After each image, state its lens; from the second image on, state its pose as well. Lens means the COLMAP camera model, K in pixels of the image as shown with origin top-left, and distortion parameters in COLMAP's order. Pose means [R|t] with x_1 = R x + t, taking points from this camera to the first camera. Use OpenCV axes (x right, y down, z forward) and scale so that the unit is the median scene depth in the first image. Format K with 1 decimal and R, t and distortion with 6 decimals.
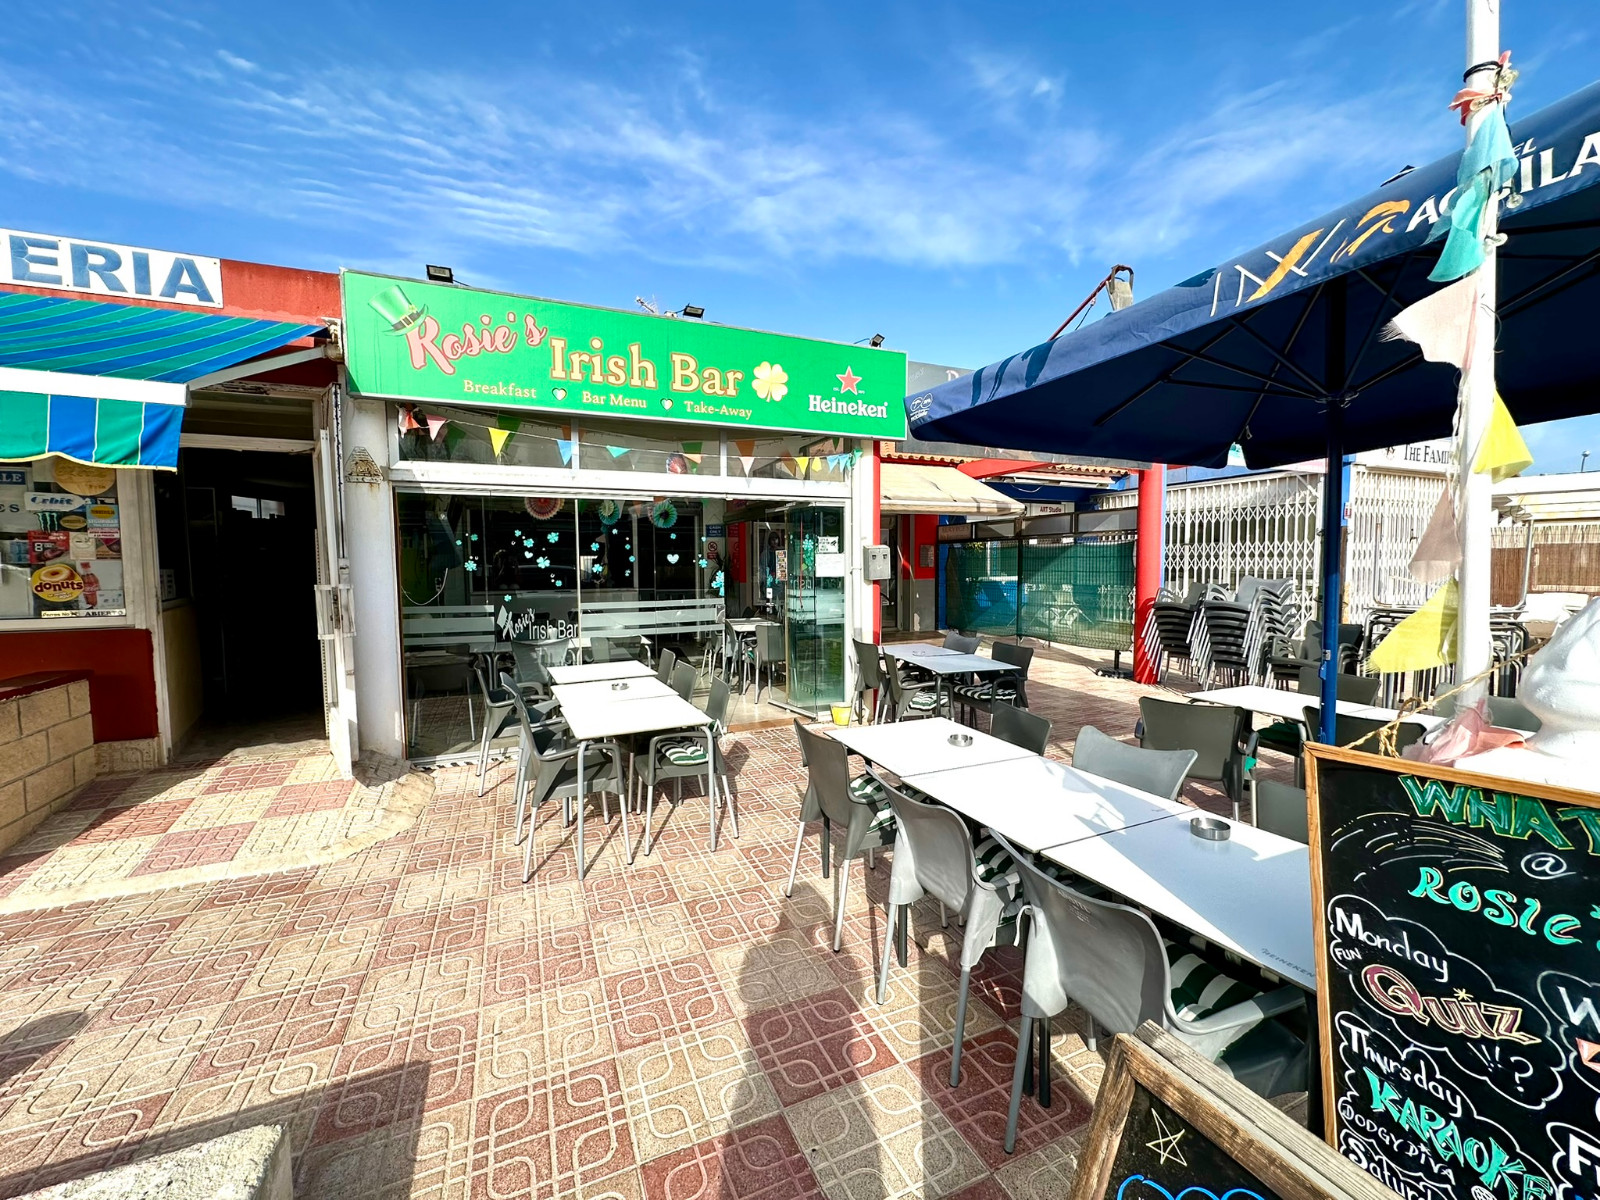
lens RADIAL K [[639.1, 0, 799.4], [0, 639.1, 601.2], [0, 0, 1]] dist [-0.002185, -0.000639]
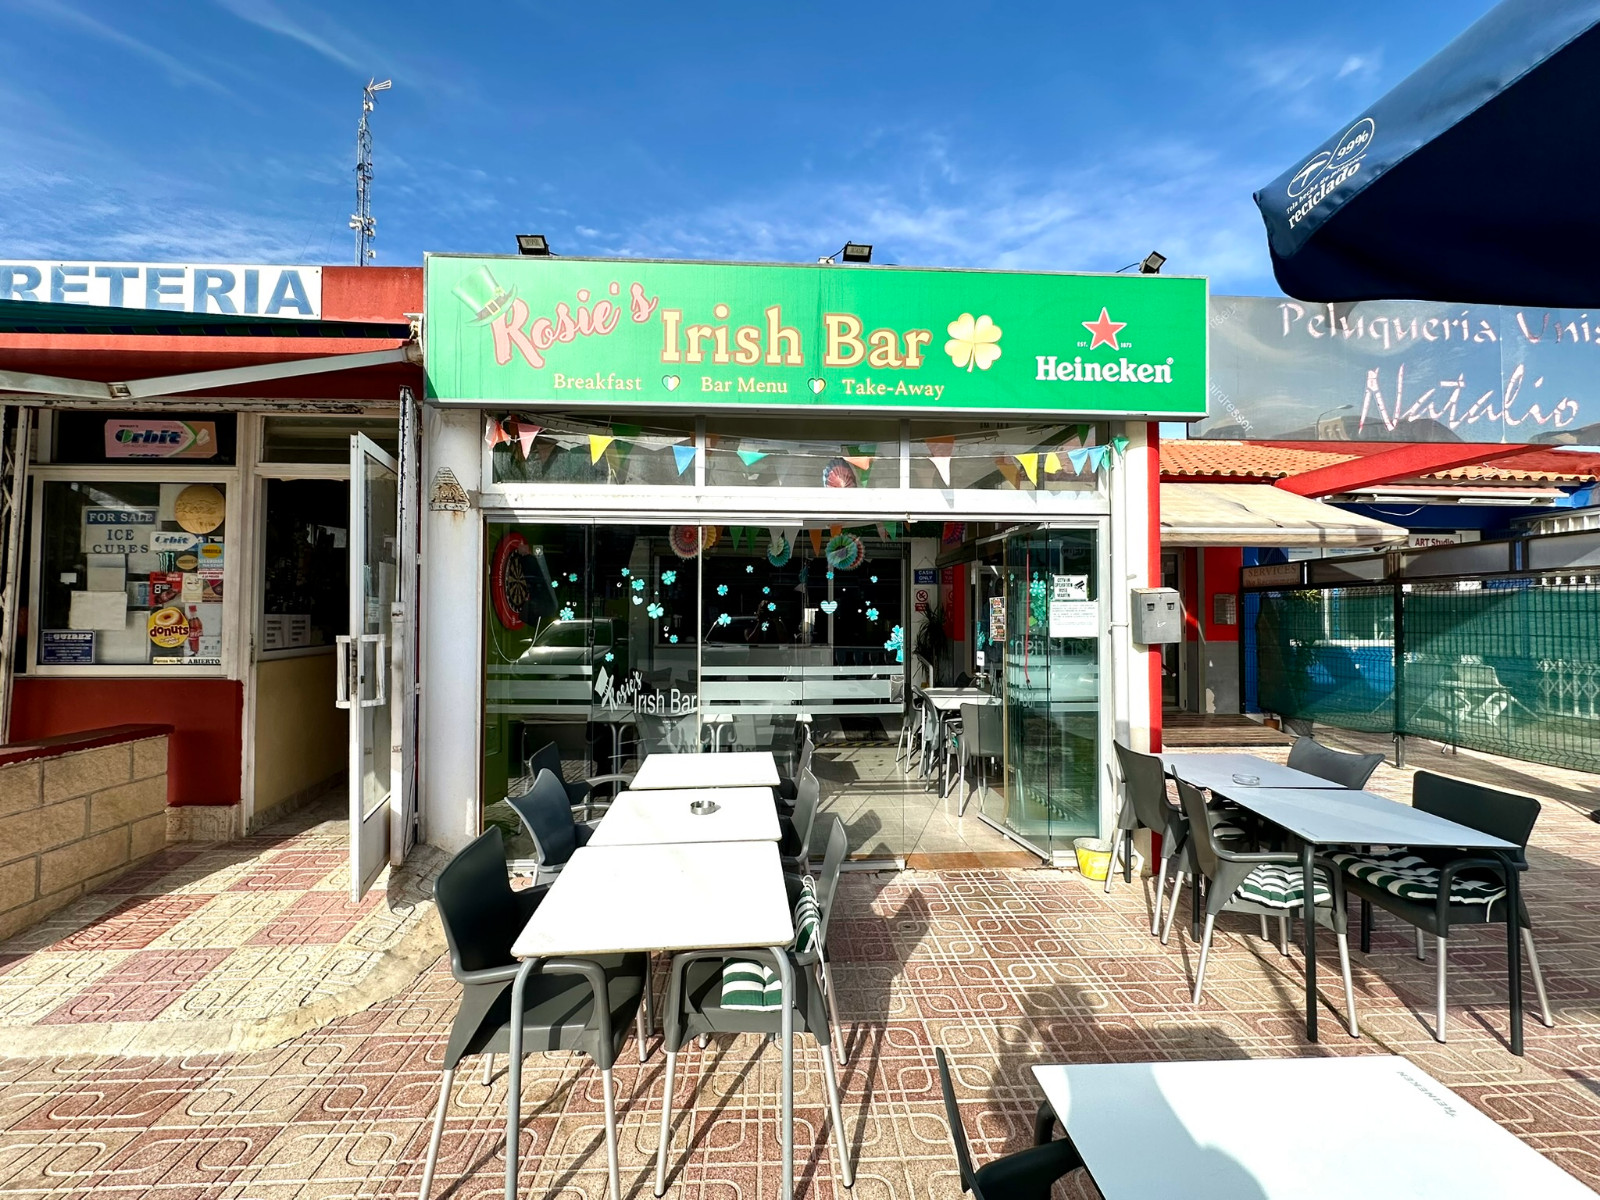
lens RADIAL K [[639.1, 0, 798.8], [0, 639.1, 600.7], [0, 0, 1]] dist [-0.002185, -0.000639]
pose [[0.932390, 0.001449, -0.361451, 0.027767], [-0.032202, 0.996349, -0.079072, -0.018744], [0.360016, 0.085366, 0.929032, 0.370892]]
